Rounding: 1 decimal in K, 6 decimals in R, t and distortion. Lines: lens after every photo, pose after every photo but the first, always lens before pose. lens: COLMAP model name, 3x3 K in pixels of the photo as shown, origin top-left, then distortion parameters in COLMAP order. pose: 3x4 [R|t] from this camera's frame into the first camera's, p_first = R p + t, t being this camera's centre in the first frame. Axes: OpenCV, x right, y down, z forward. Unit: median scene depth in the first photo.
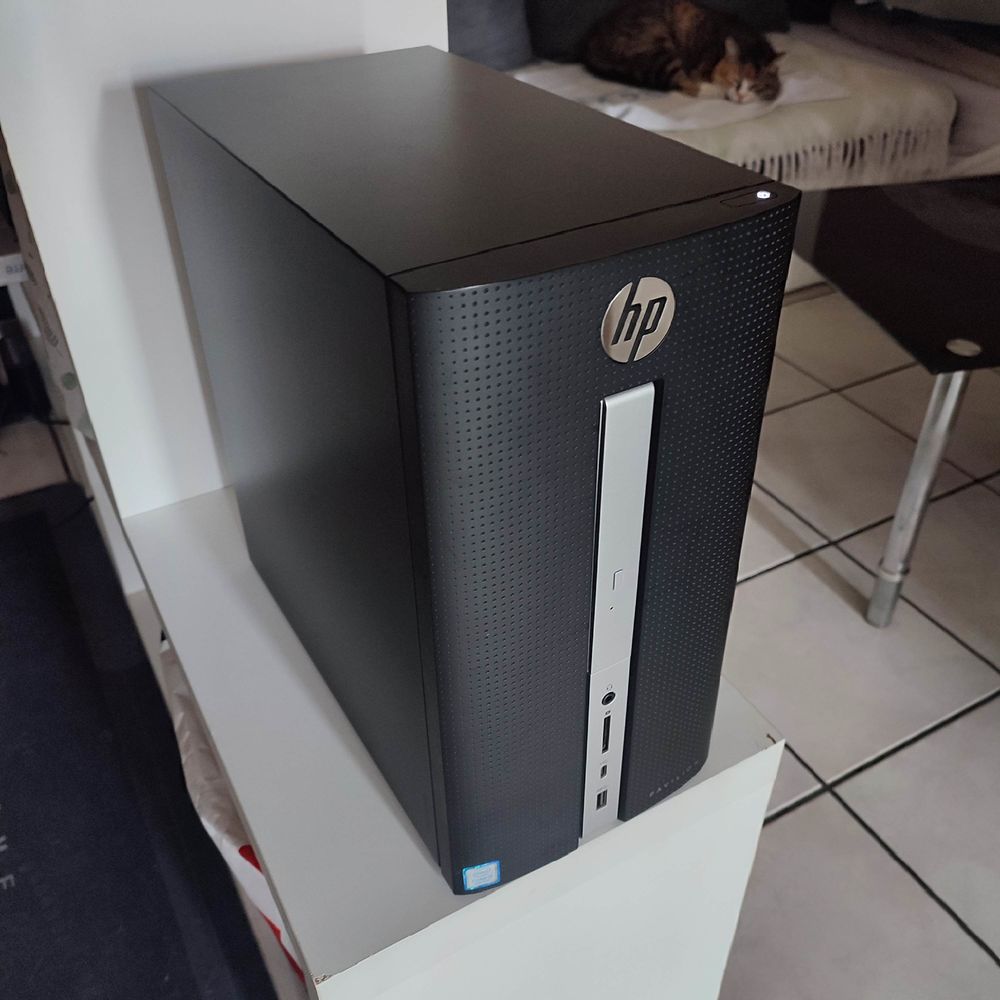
lens RADIAL K [[989.2, 0, 500.0], [0, 989.2, 500.0], [0, 0, 1]] dist [-0.002558, 0.003170]
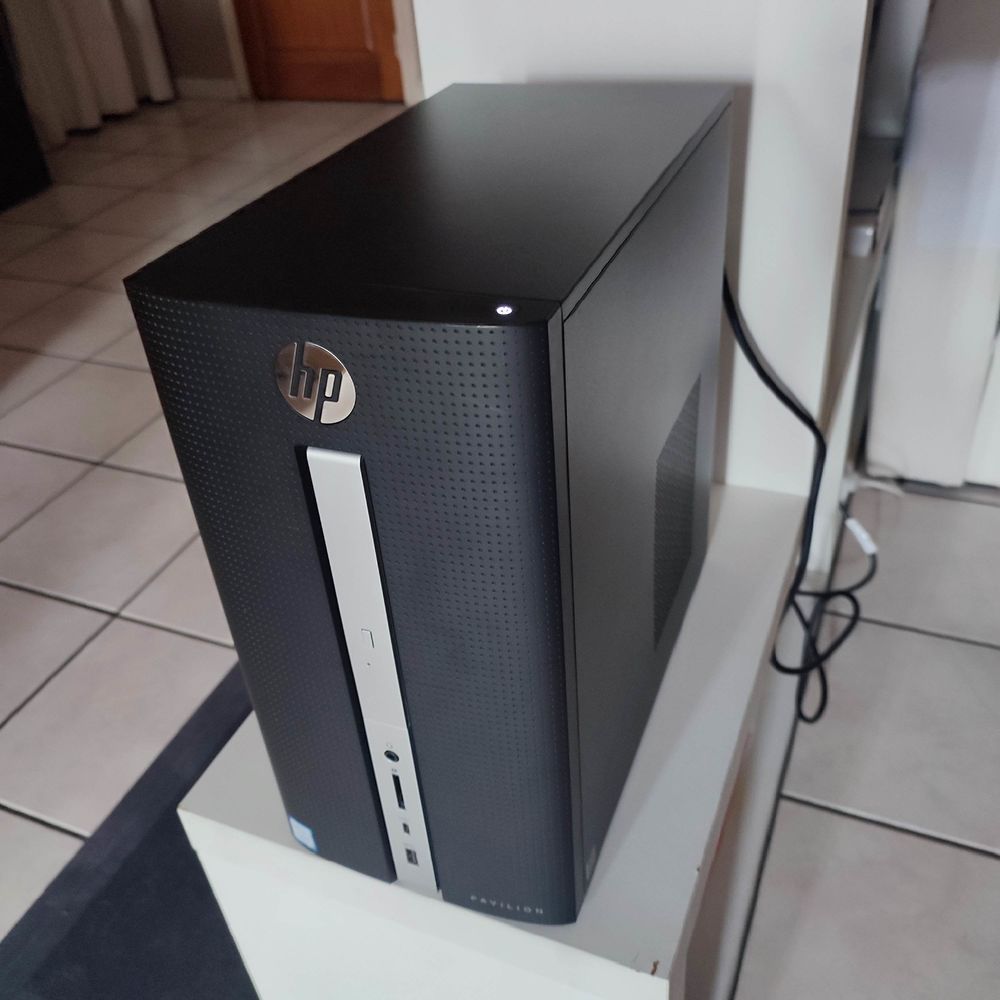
lens RADIAL K [[989.2, 0, 500.0], [0, 989.2, 500.0], [0, 0, 1]] dist [-0.002558, 0.003170]
pose [[0.608071, 0.433464, -0.665100, 0.633877], [-0.421860, 0.886135, 0.191831, -0.228195], [0.672520, 0.163933, 0.721694, 0.283444]]
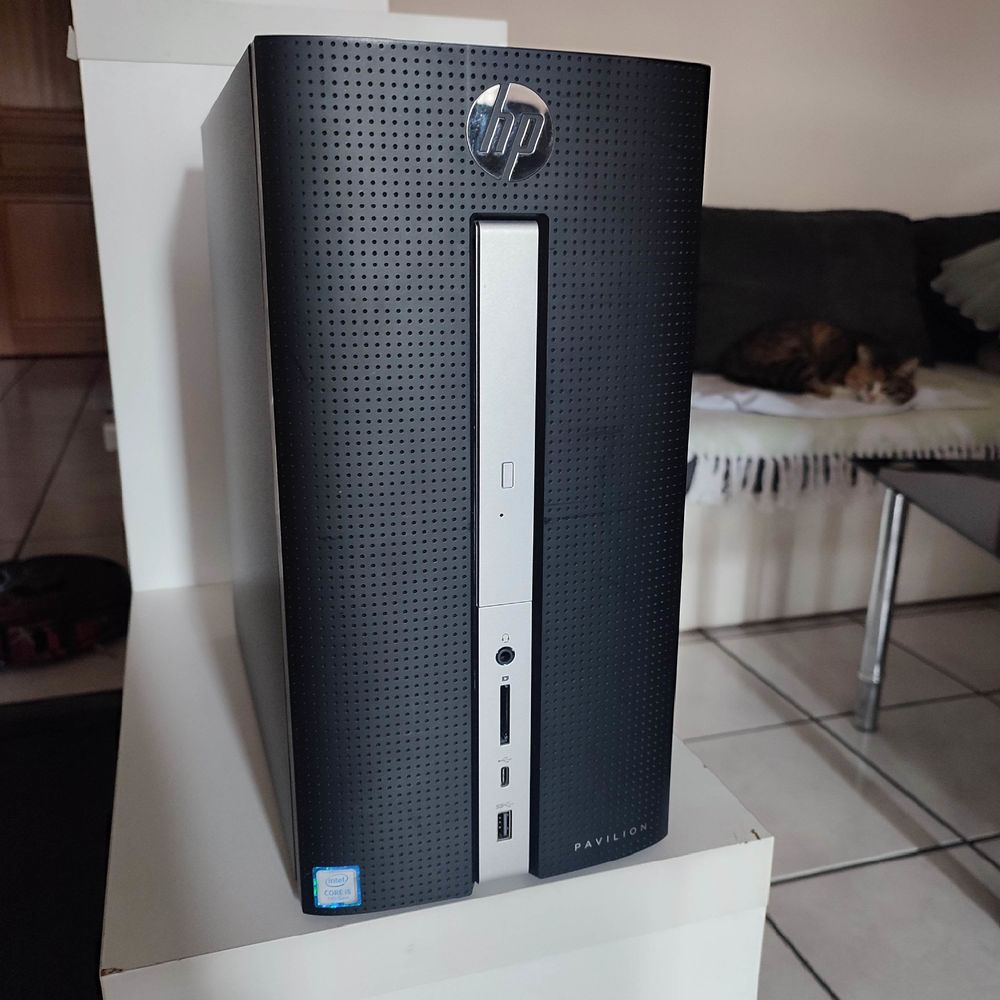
lens RADIAL K [[989.2, 0, 500.0], [0, 989.2, 500.0], [0, 0, 1]] dist [-0.002558, 0.003170]
pose [[0.979386, 0.072899, -0.188387, 0.224498], [-0.136204, 0.927031, -0.349374, 0.328564], [0.149172, 0.367831, 0.917850, 0.155204]]
